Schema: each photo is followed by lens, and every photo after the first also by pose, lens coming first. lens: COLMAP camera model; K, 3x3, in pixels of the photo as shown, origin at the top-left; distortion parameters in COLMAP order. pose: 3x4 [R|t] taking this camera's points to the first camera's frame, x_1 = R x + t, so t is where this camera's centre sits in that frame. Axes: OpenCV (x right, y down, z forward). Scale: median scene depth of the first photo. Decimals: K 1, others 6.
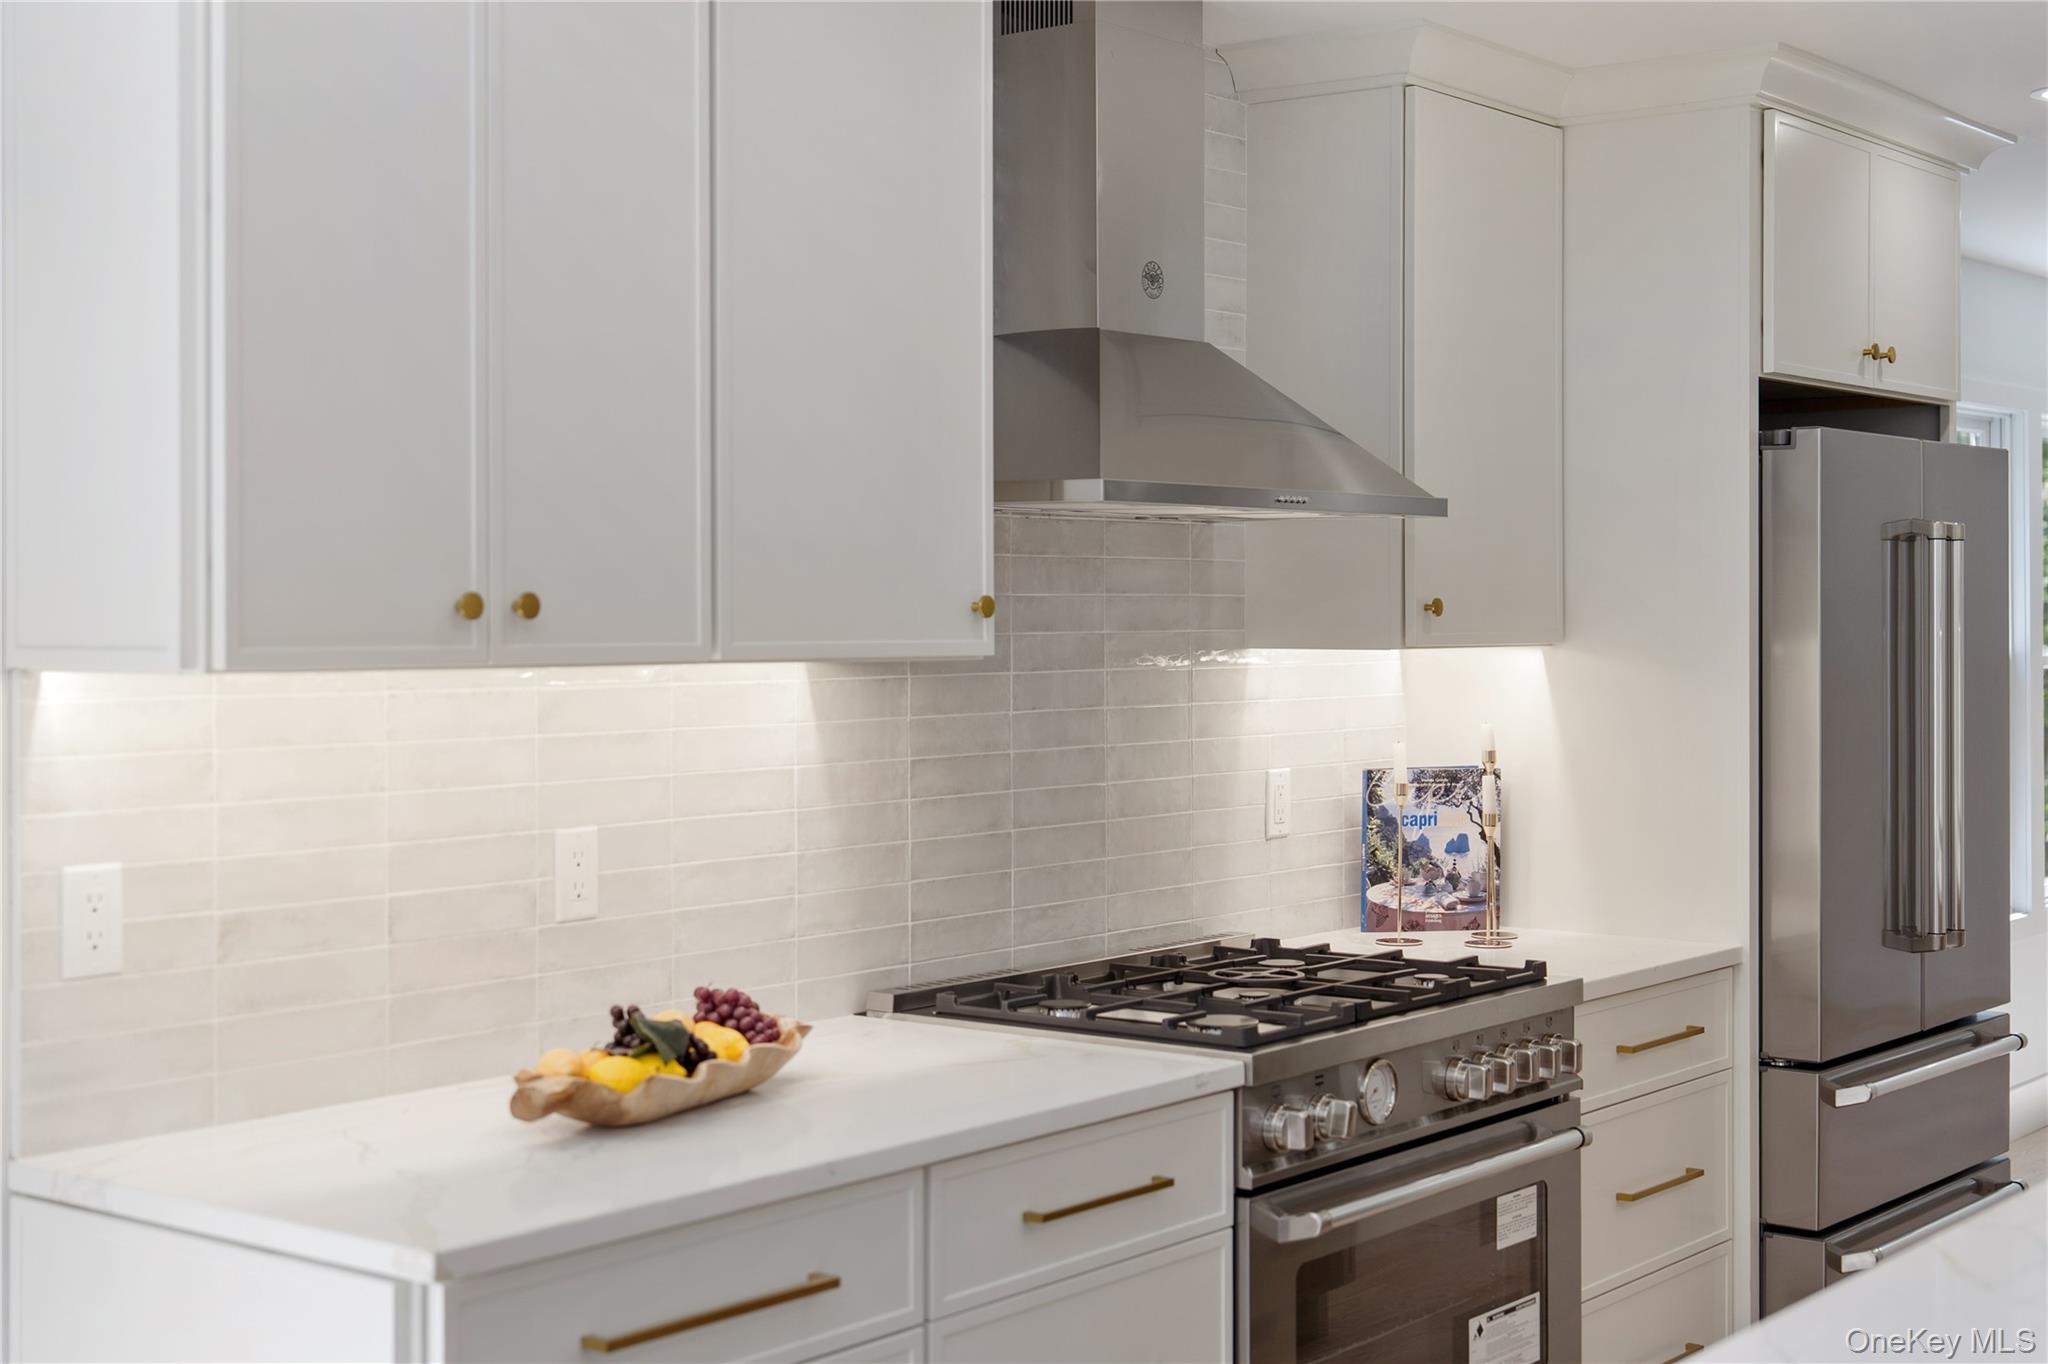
lens RADIAL K [[2798.2, 0, 995.3], [0, 2798.2, 623.2], [0, 0, 1]] dist [-0.011890, 0.000000]
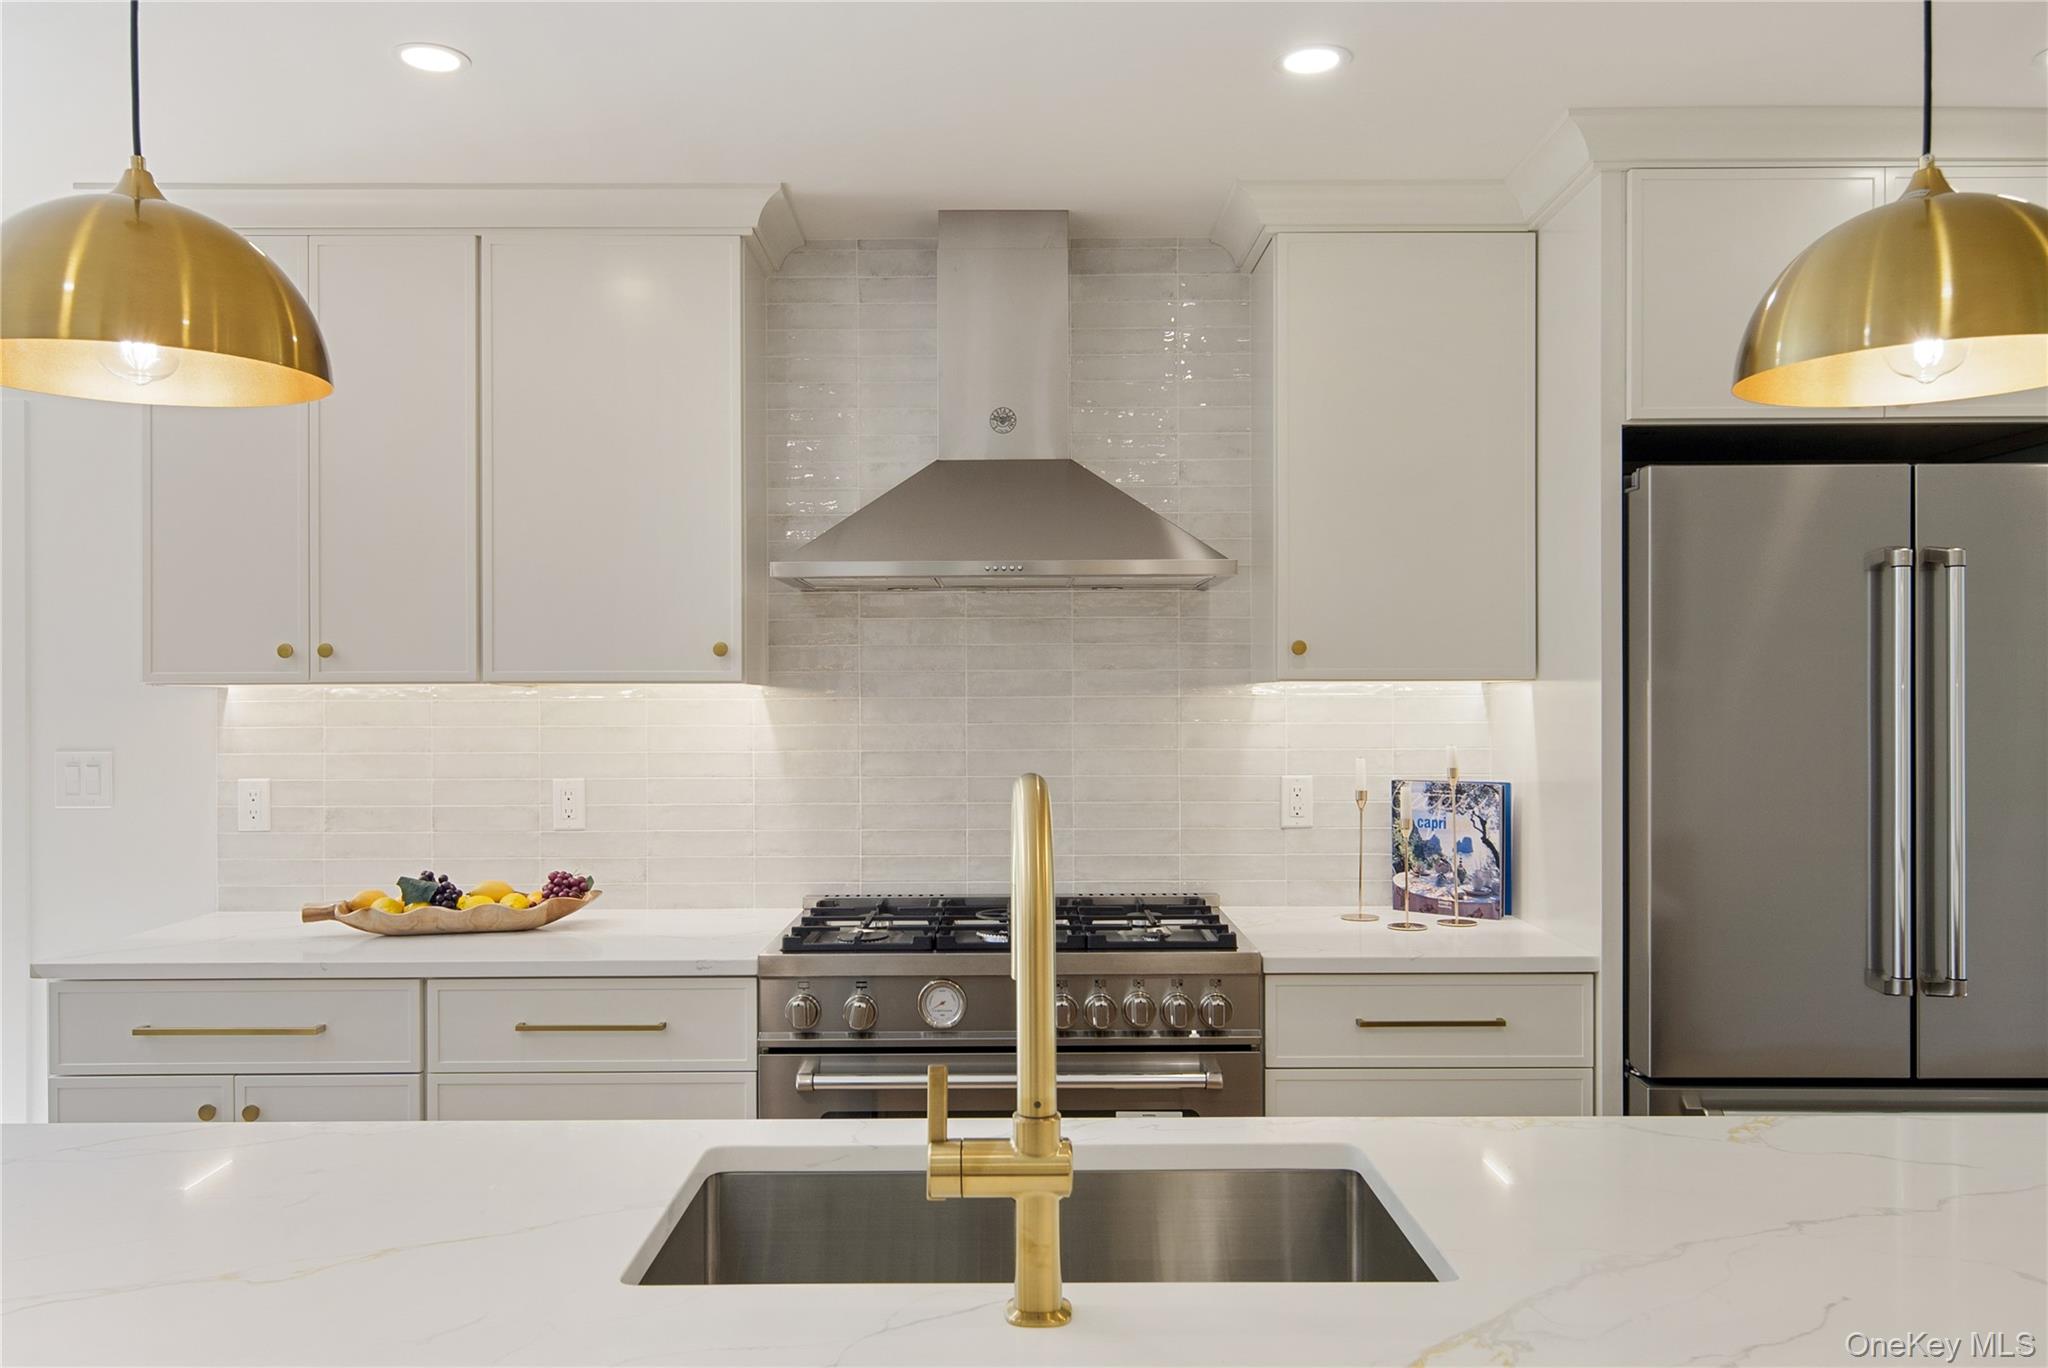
lens RADIAL K [[1544.7, 0, 1029.9], [0, 1544.7, 693.6], [0, 0, 1]] dist [0.007028, 0.000635]
pose [[0.617597, -0.002049, -0.786492, 0.601427], [-0.000069, 0.999996, -0.002660, 0.015928], [0.786495, 0.001697, 0.617595, 0.460979]]
